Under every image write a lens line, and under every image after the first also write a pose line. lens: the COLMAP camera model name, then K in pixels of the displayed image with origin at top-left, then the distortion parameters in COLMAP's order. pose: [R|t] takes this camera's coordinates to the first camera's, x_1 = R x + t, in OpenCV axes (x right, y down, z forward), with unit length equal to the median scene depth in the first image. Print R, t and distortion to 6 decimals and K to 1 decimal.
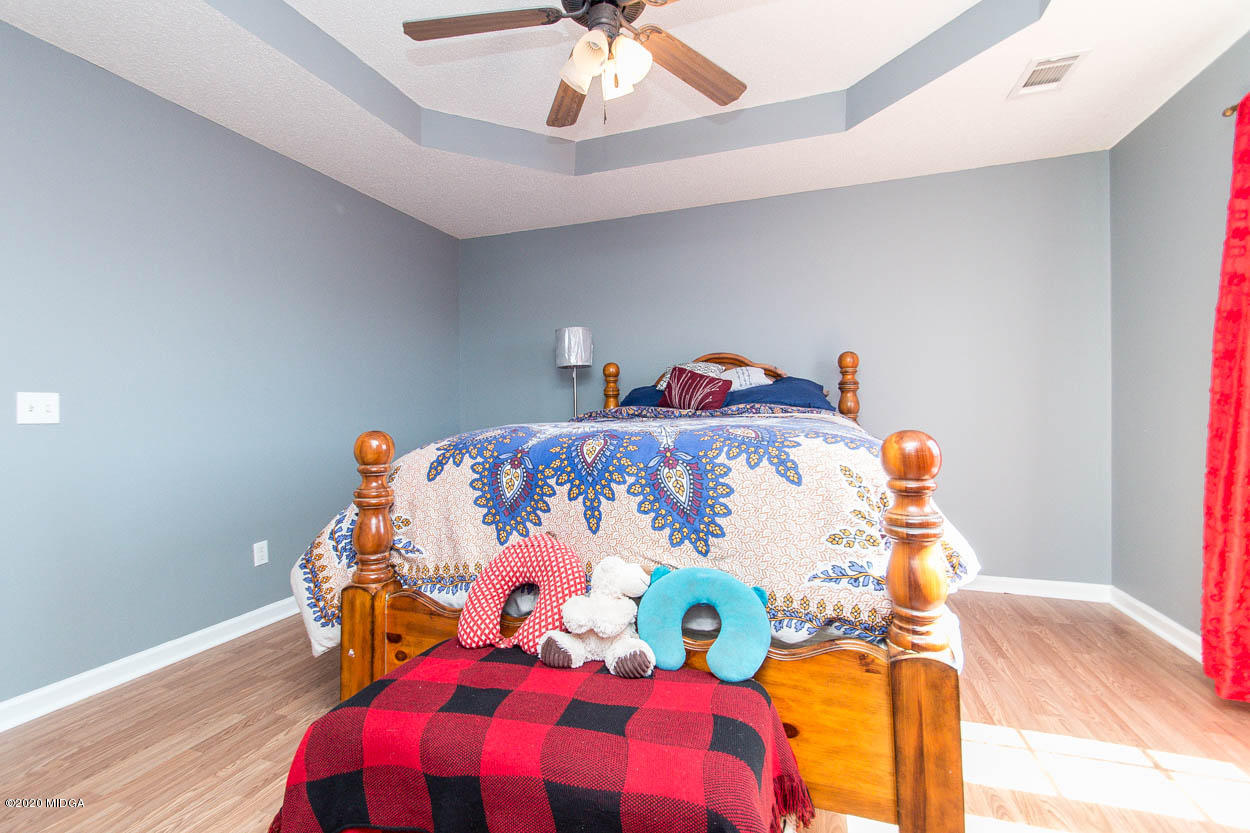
lens RADIAL K [[549.0, 0, 602.1], [0, 549.0, 416.1], [0, 0, 1]] dist [0.001222, -0.000046]
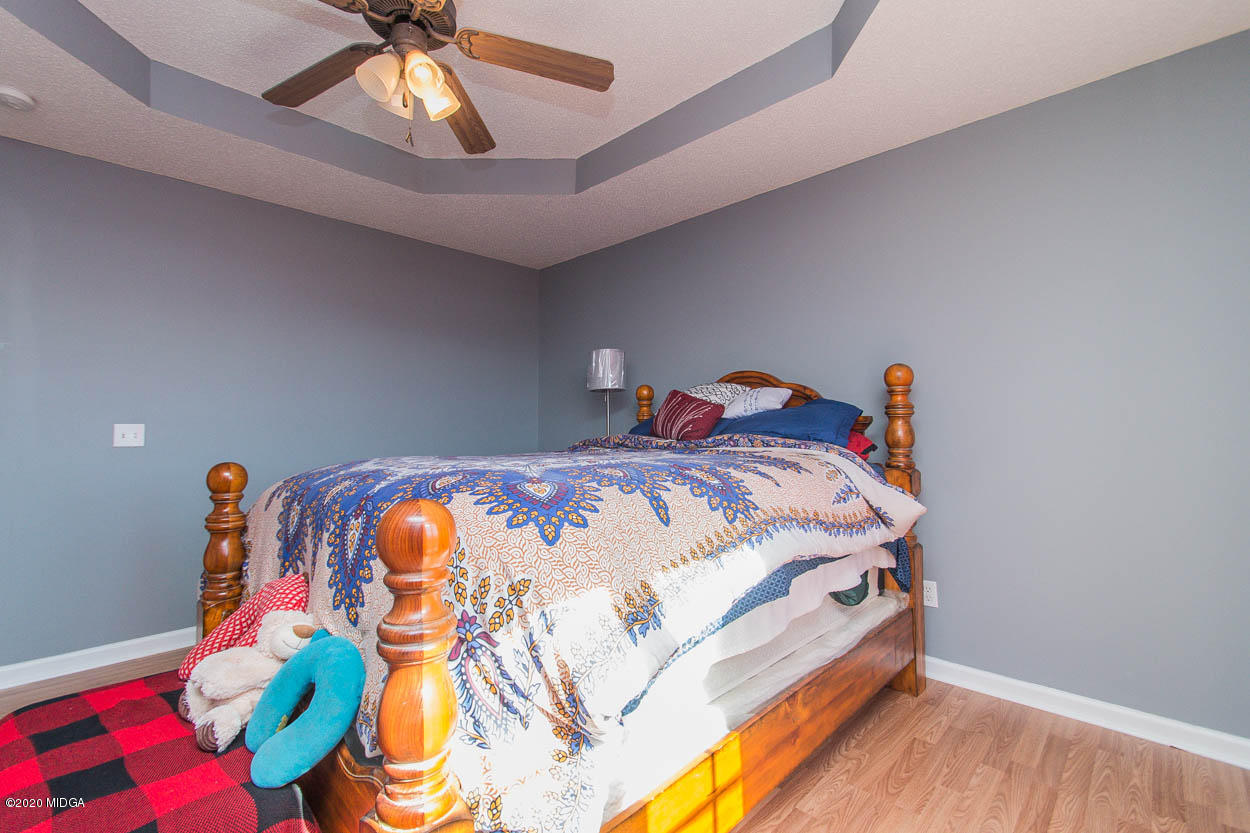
lens RADIAL K [[545.4, 0, 605.3], [0, 545.4, 416.2], [0, 0, 1]] dist [0.000232, -0.000603]
pose [[0.907138, -0.002589, -0.420825, 0.431413], [-0.008956, 0.999636, -0.025455, -0.026360], [0.420738, 0.026860, 0.906784, 0.180231]]
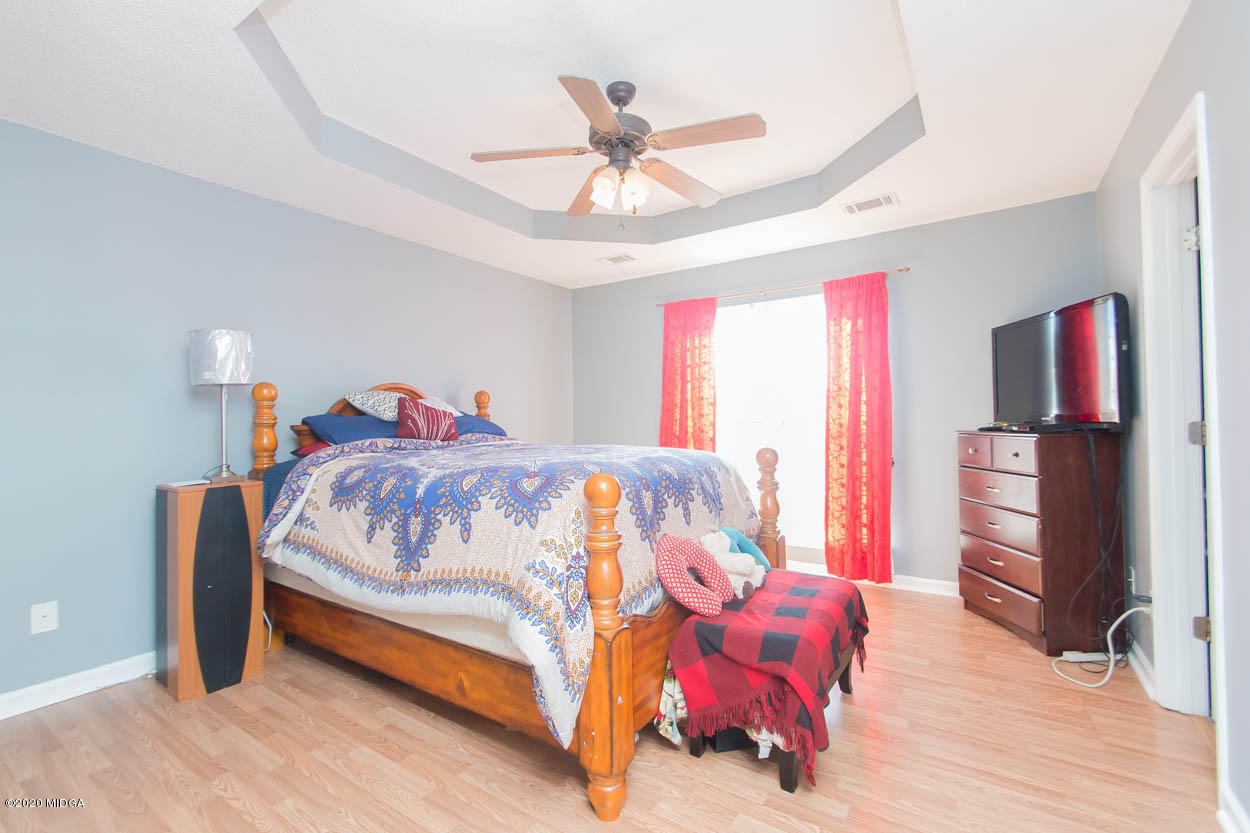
lens RADIAL K [[546.7, 0, 625.0], [0, 546.7, 416.5], [0, 0, 1]] dist [-0.000647, -0.000188]
pose [[0.238311, 0.013667, 0.971093, -0.770561], [0.020294, 0.999613, -0.019049, -0.030464], [-0.970977, 0.024247, 0.237941, 0.409294]]
